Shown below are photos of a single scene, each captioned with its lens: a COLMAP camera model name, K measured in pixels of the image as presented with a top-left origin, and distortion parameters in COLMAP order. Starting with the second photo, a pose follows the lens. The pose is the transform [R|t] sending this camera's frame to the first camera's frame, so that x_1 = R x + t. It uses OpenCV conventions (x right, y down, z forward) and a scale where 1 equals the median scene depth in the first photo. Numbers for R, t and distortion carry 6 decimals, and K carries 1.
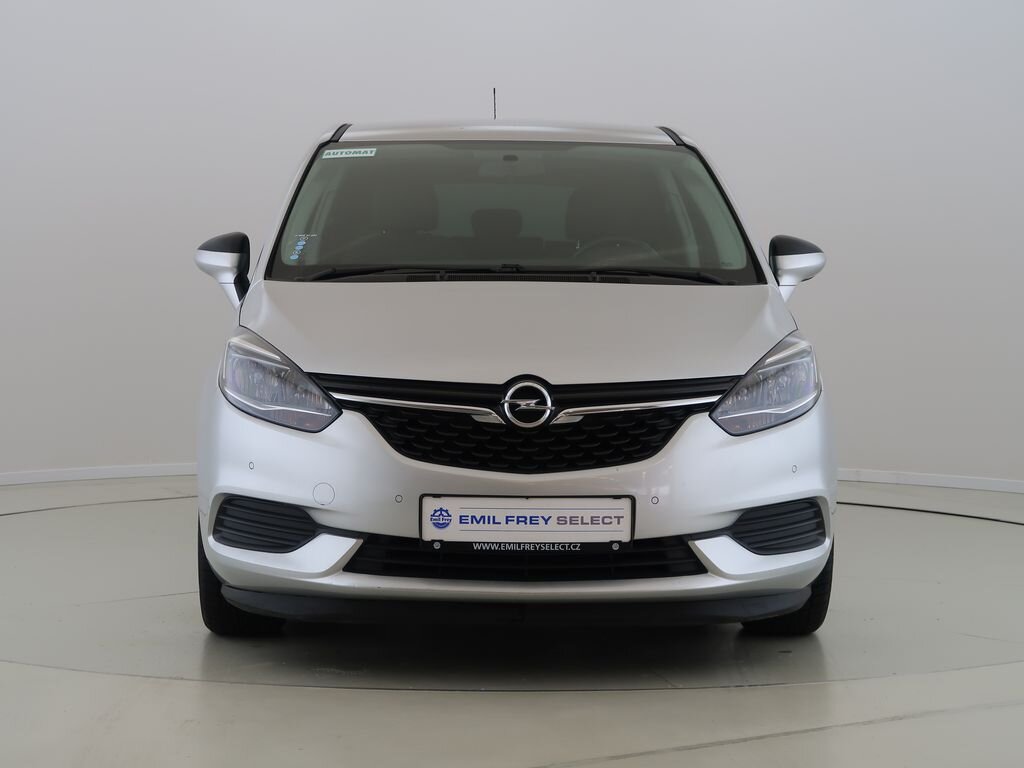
lens RADIAL K [[1336.1, 0, 454.4], [0, 1336.1, 384.0], [0, 0, 1]] dist [-0.026710, -0.018574]
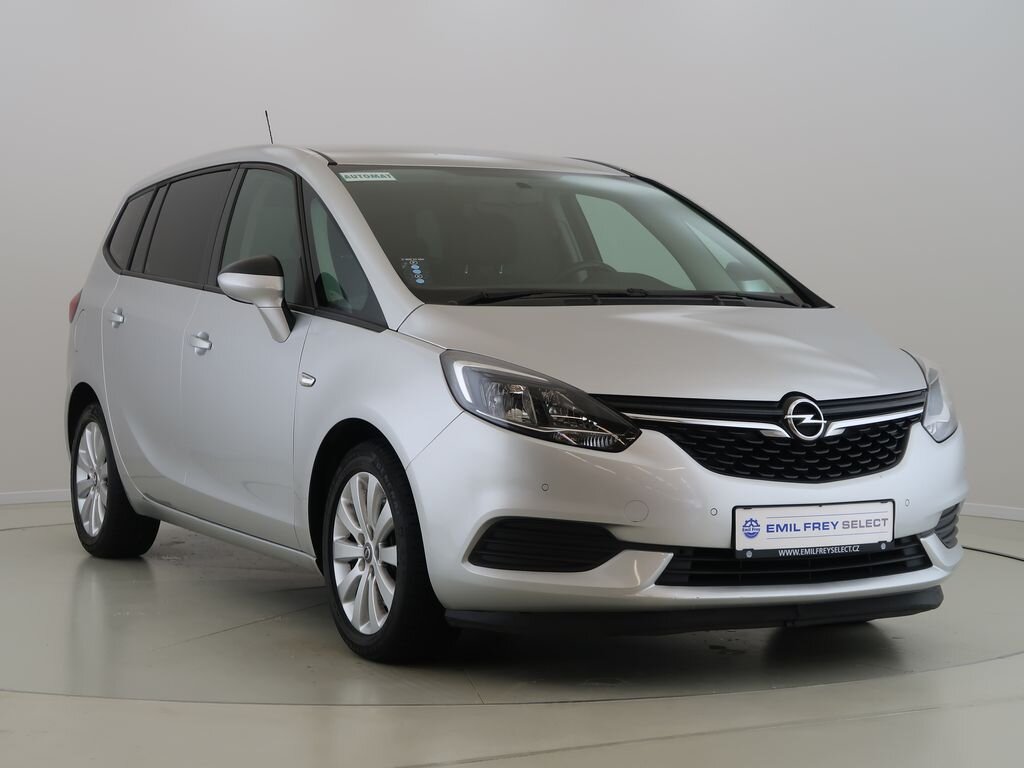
lens RADIAL K [[1336.1, 0, 454.4], [0, 1336.1, 384.0], [0, 0, 1]] dist [-0.026710, -0.018574]
pose [[0.959851, -0.019452, 0.279834, -0.521023], [0.023865, 0.999639, -0.012370, -0.006709], [-0.279492, 0.018551, 0.959969, 0.043905]]
